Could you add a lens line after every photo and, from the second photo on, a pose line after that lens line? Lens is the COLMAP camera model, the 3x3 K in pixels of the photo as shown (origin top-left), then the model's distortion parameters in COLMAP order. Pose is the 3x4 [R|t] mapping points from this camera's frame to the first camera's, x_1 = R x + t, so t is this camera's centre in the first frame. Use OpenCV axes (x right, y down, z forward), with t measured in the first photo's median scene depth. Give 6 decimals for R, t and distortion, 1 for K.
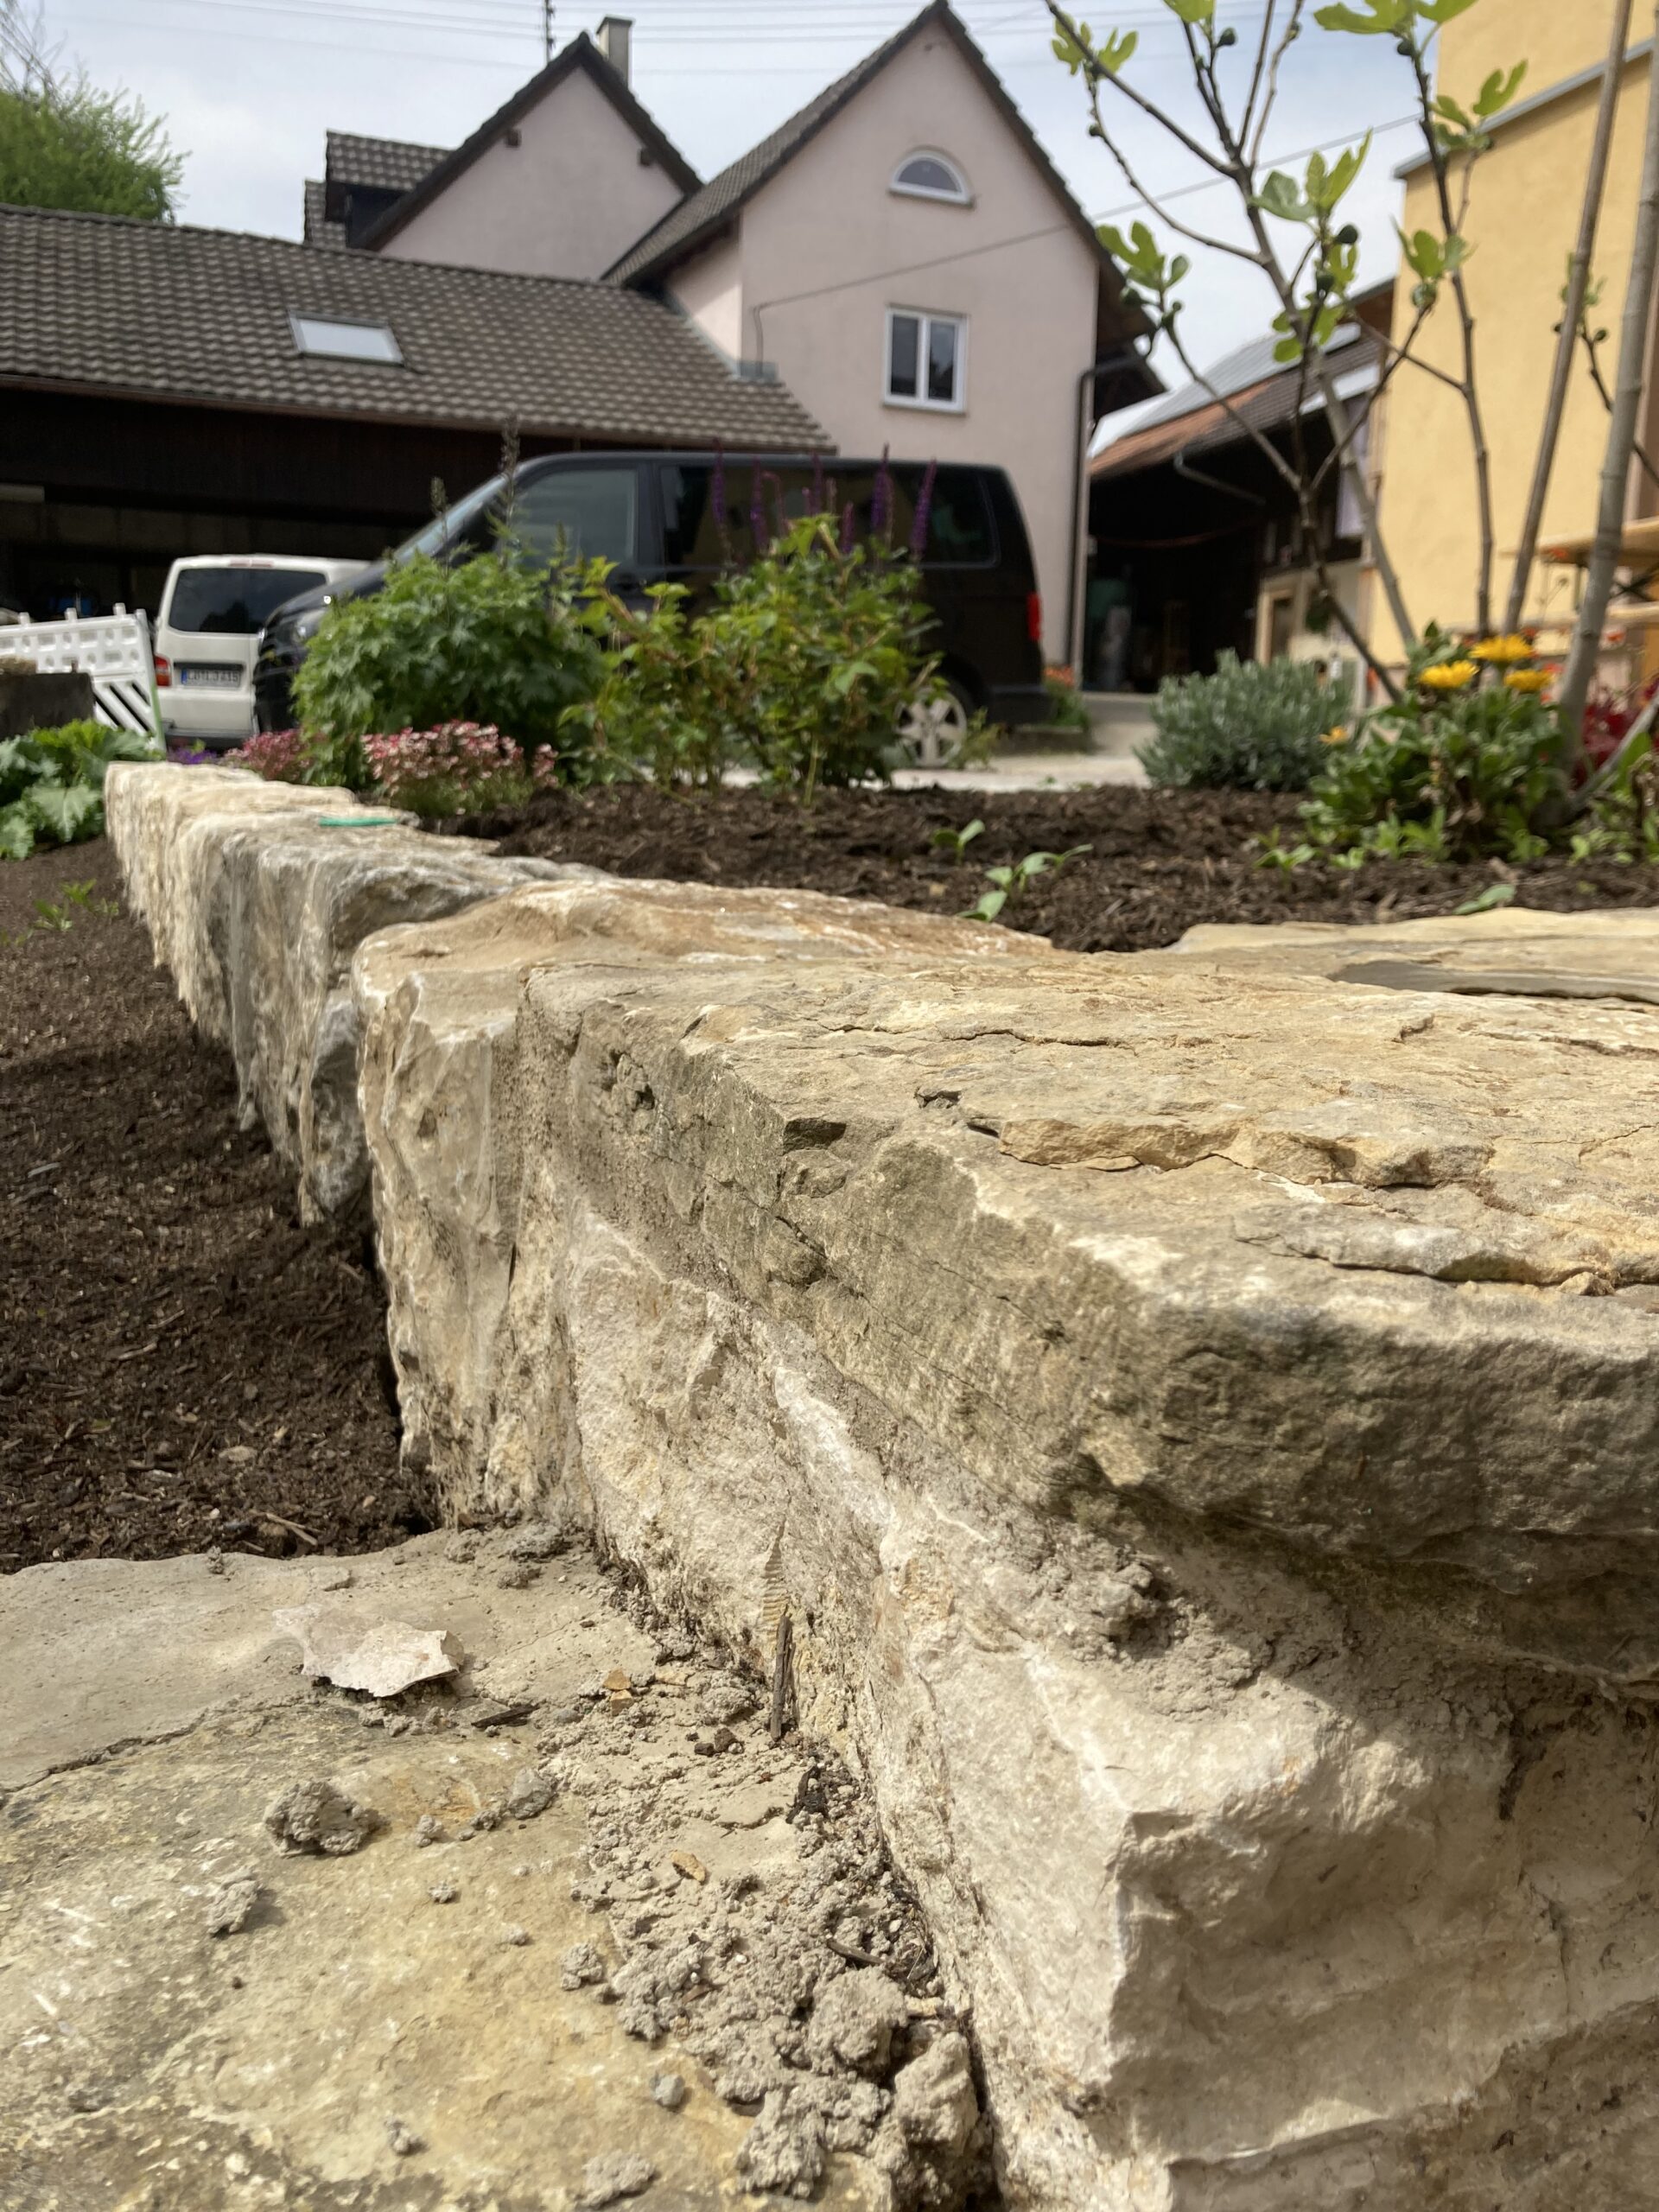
lens RADIAL K [[1821.4, 0, 829.5], [0, 1821.4, 1106.0], [0, 0, 1]] dist [0.119665, -0.101206]
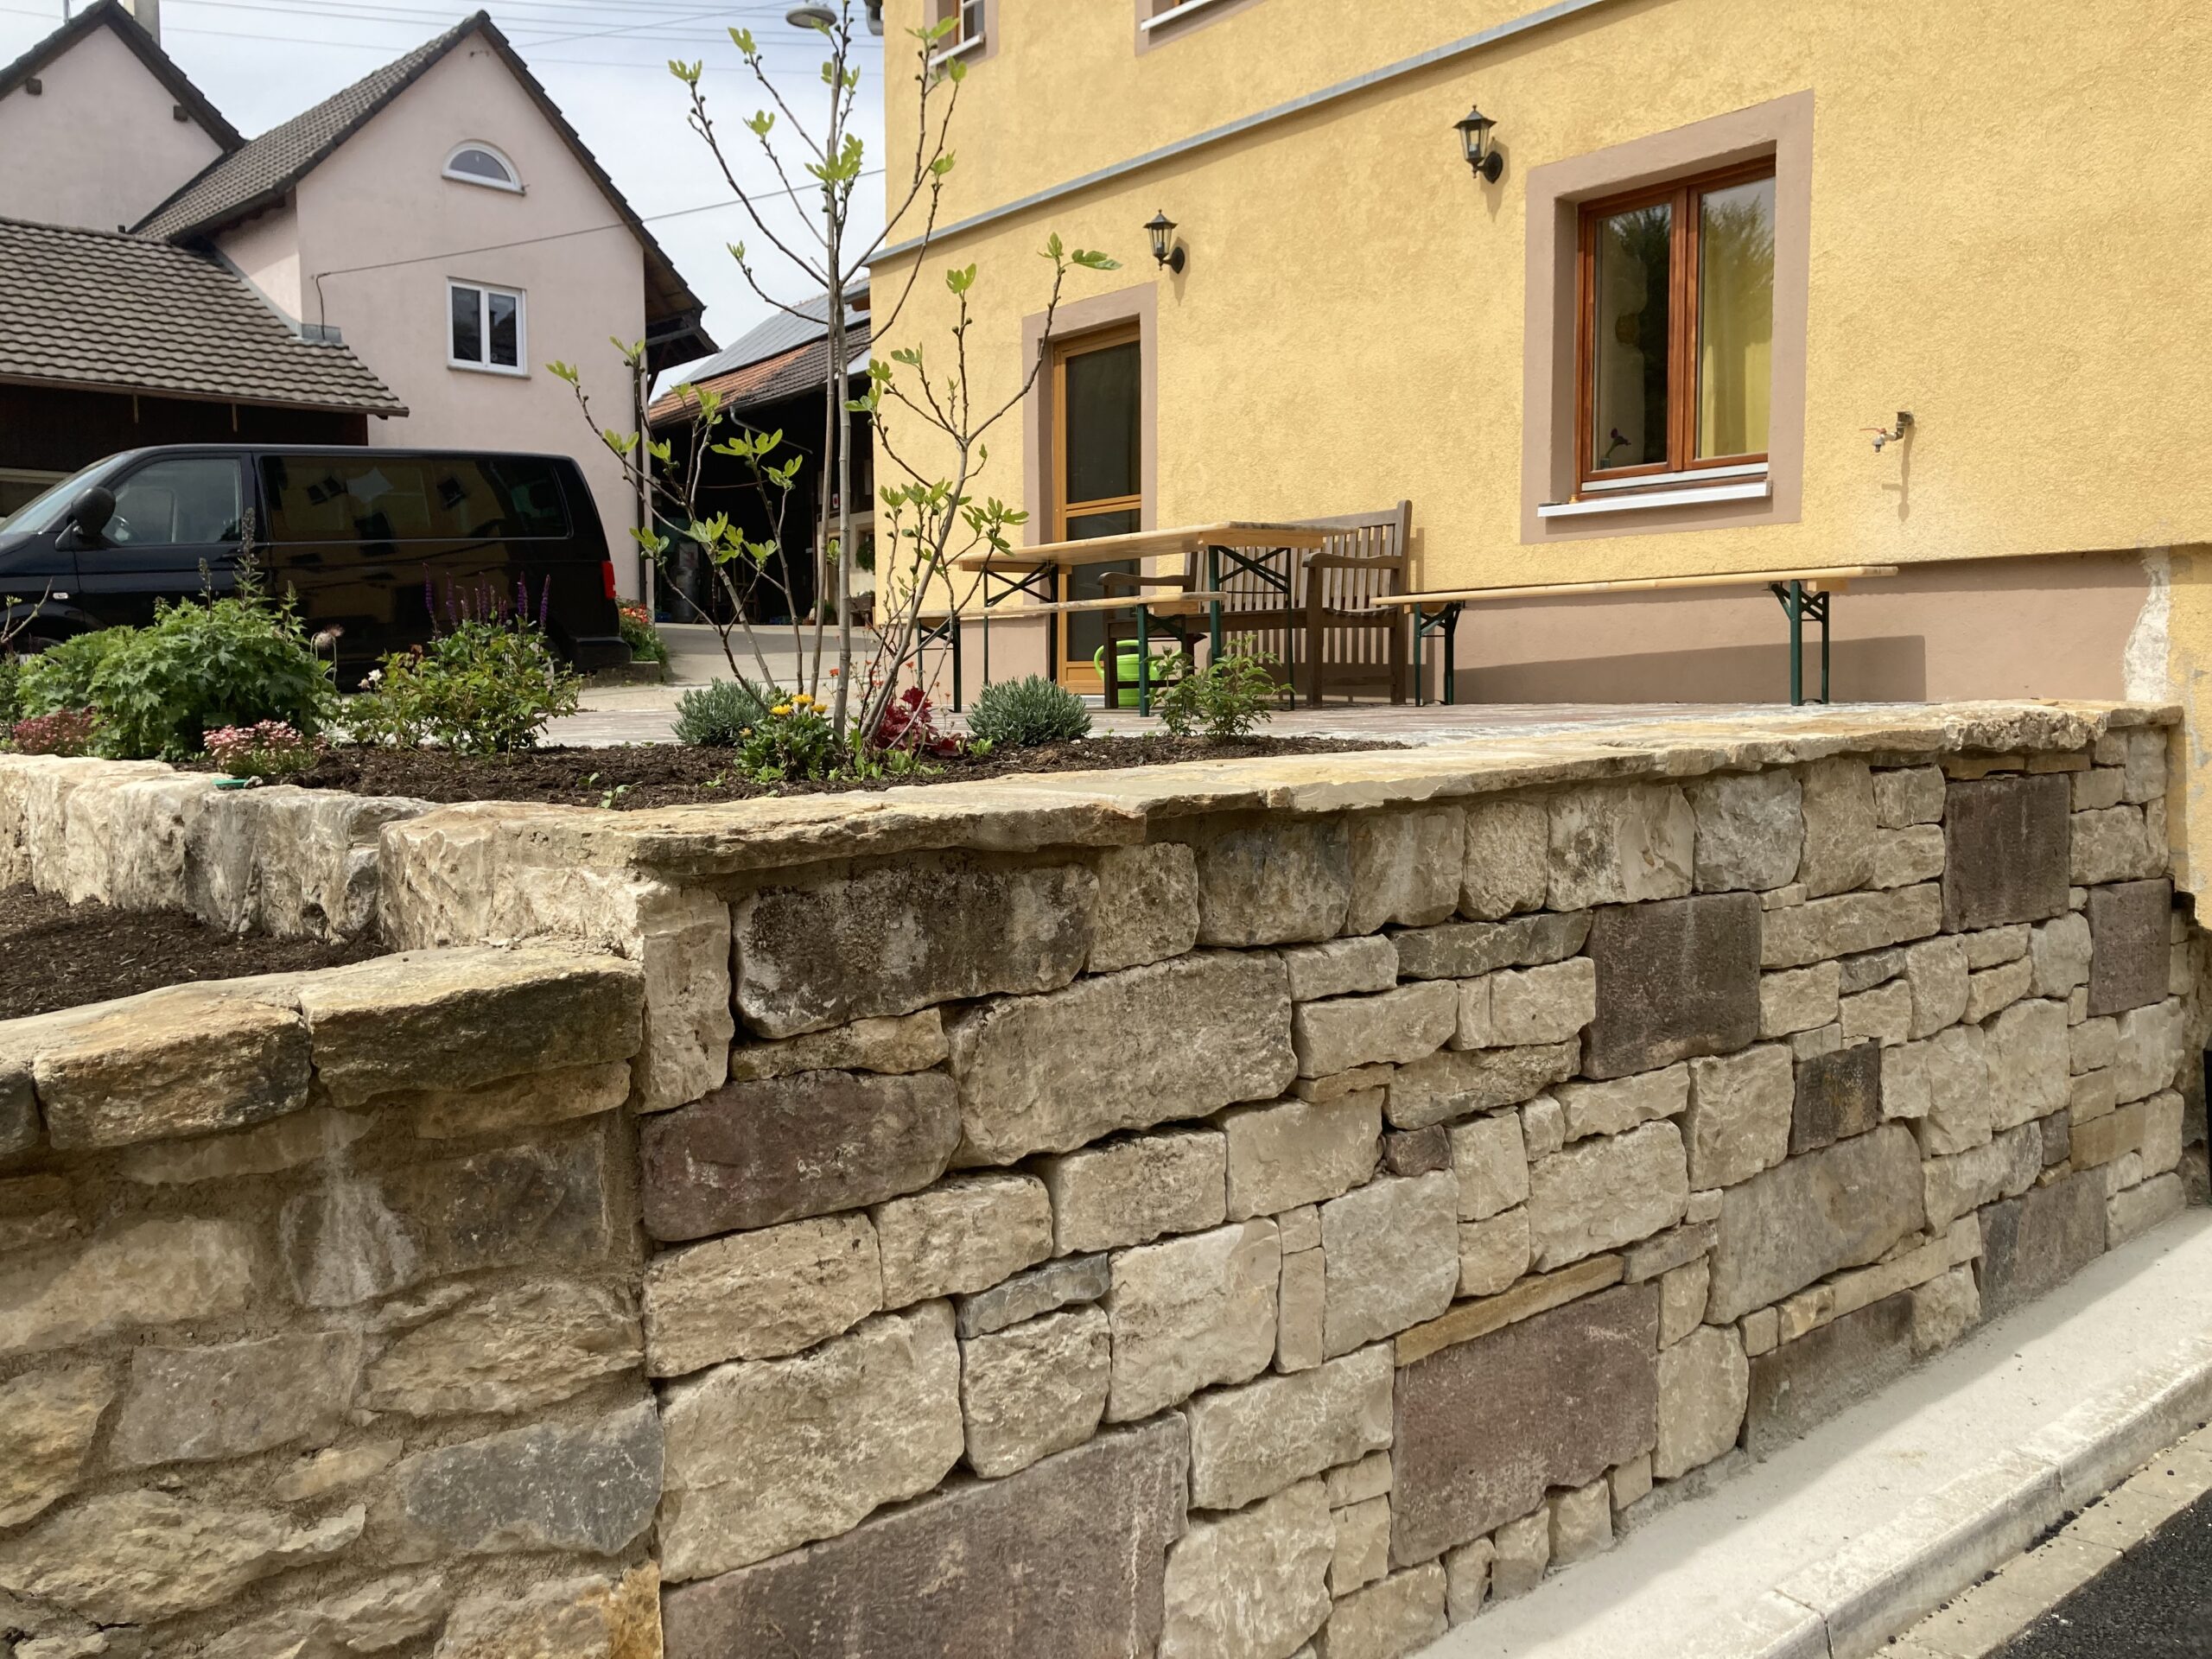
lens RADIAL K [[1699.0, 0, 1106.0], [0, 1699.0, 829.5], [0, 0, 1]] dist [-0.042357, 0.001775]
pose [[0.924781, -0.054361, 0.376596, -0.138683], [0.092222, 0.992254, -0.083233, 0.164039], [-0.369154, 0.111702, 0.922631, -1.278518]]
